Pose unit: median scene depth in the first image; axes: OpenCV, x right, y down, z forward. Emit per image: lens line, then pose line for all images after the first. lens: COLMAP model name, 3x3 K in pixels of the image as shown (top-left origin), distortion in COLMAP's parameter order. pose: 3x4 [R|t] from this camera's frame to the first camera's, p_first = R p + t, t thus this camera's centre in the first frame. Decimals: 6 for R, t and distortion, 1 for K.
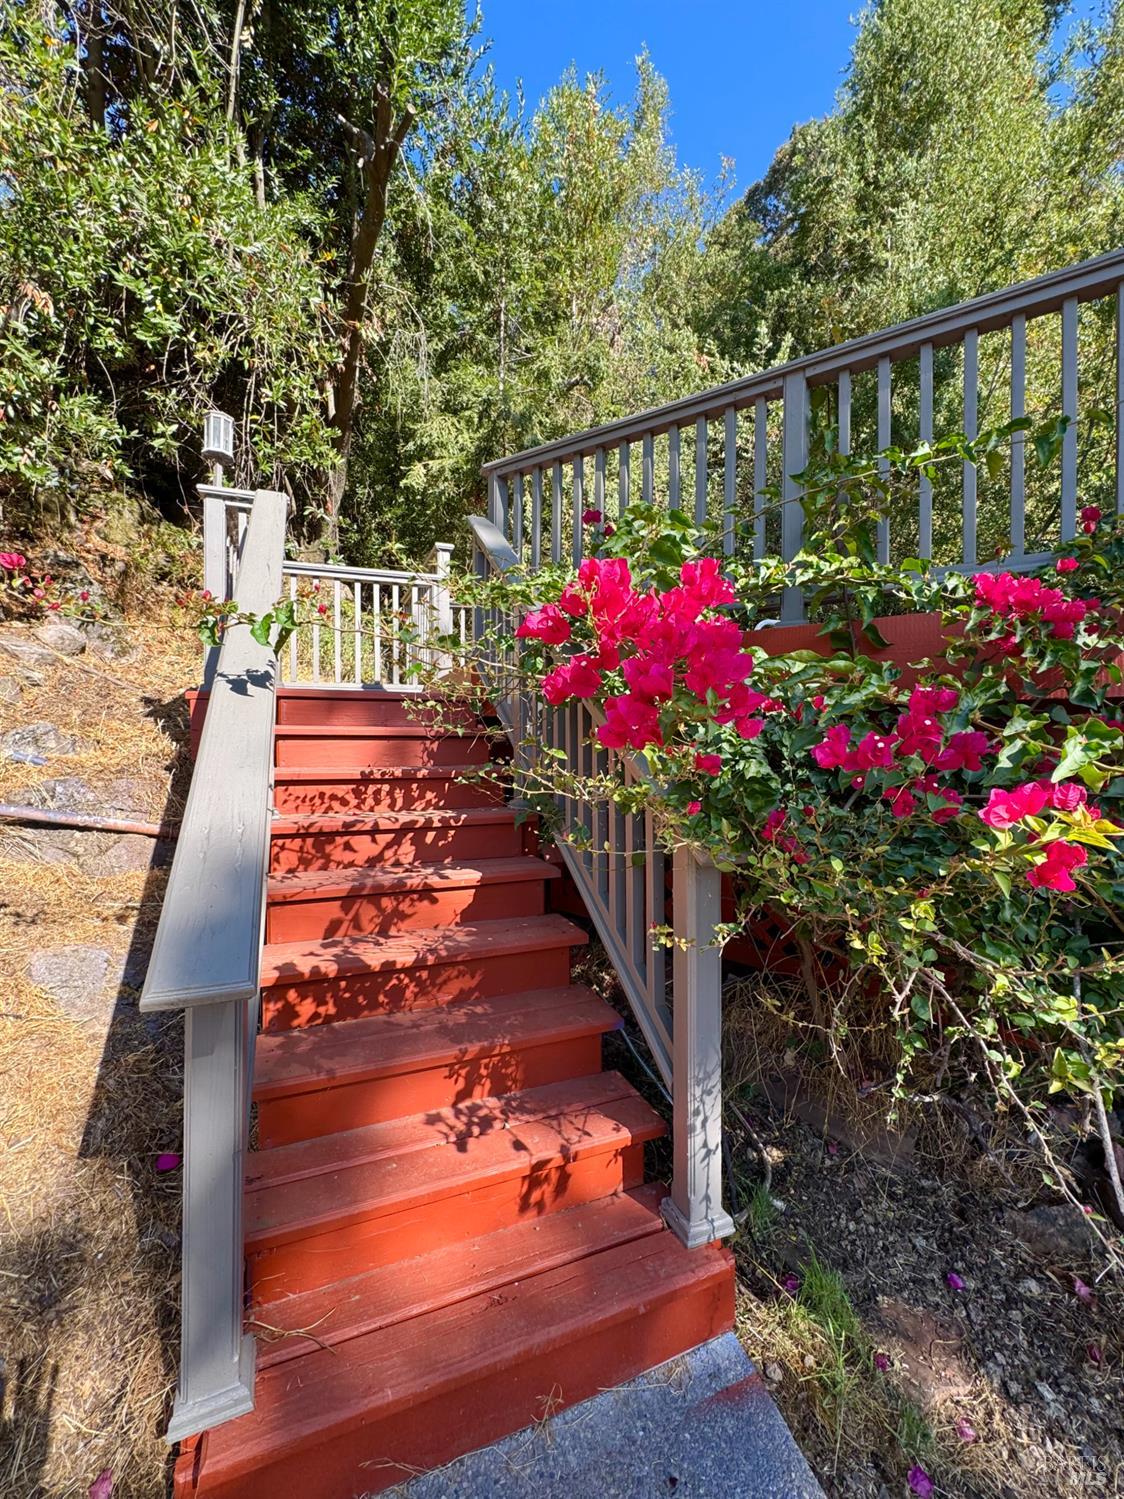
lens RADIAL K [[602.8, 0, 563.1], [0, 602.8, 746.3], [0, 0, 1]] dist [0.004286, 0.000225]
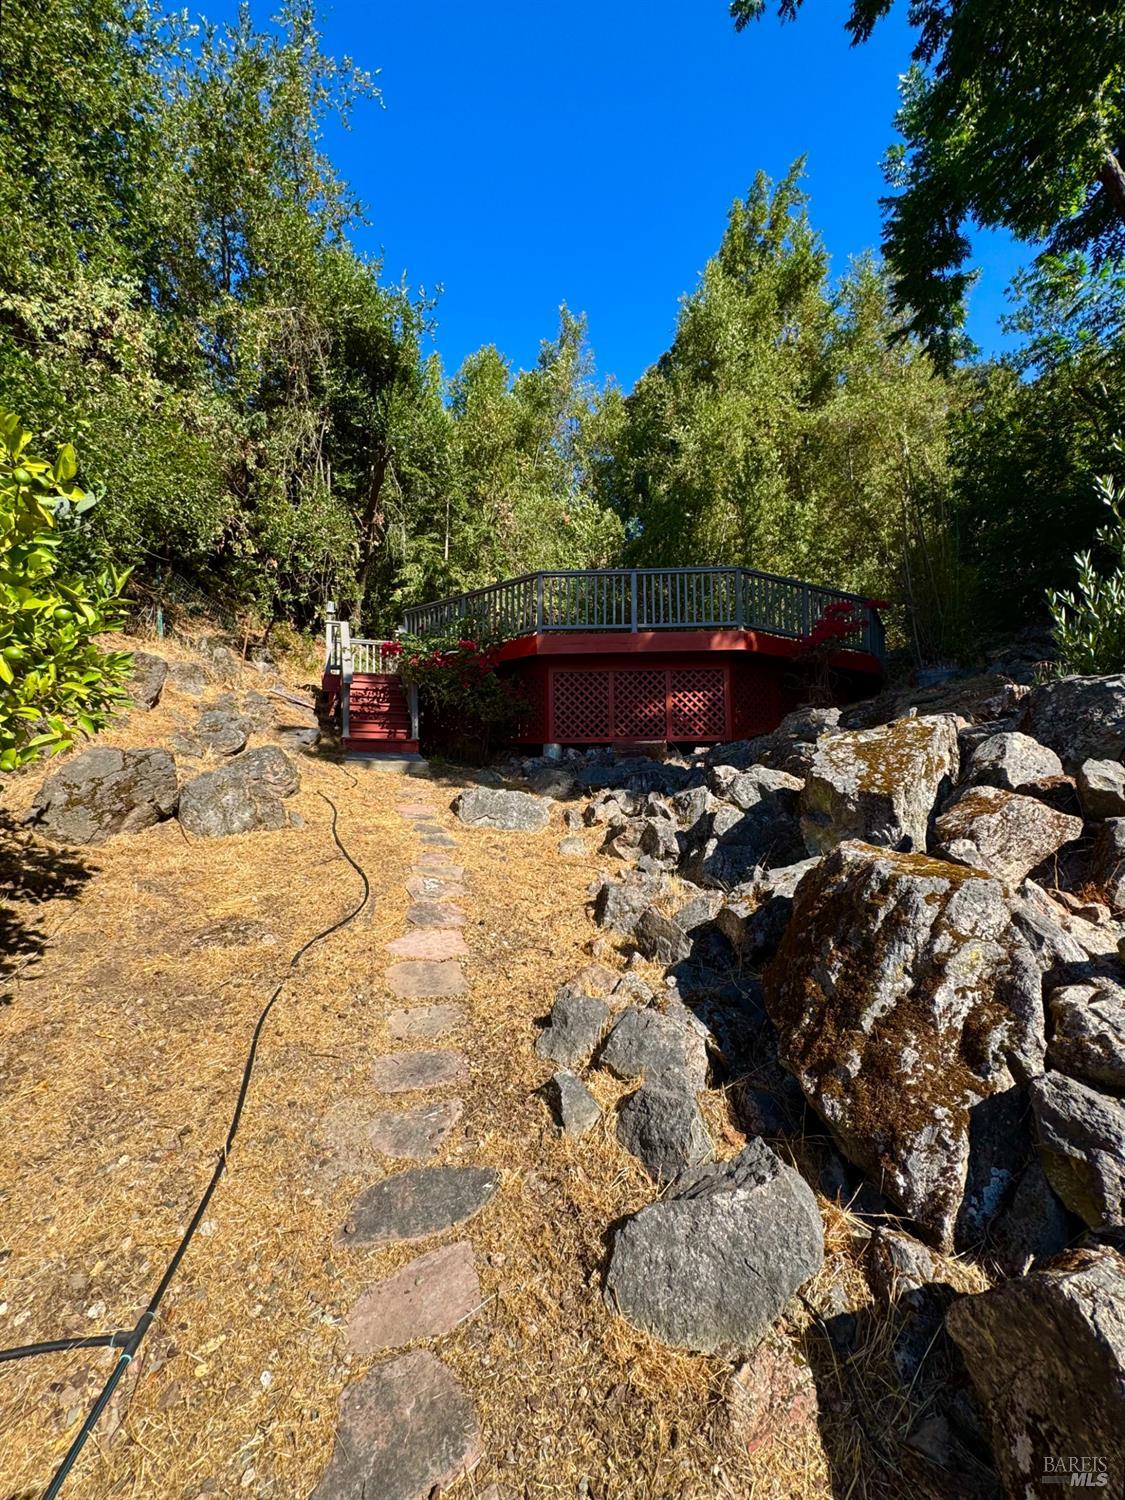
lens RADIAL K [[603.2, 0, 556.2], [0, 603.2, 754.2], [0, 0, 1]] dist [0.004286, 0.000225]
pose [[0.999375, -0.007748, -0.034500, 0.366312], [0.004935, 0.996711, -0.080889, 0.271432], [0.035013, 0.080668, 0.996126, -1.003828]]
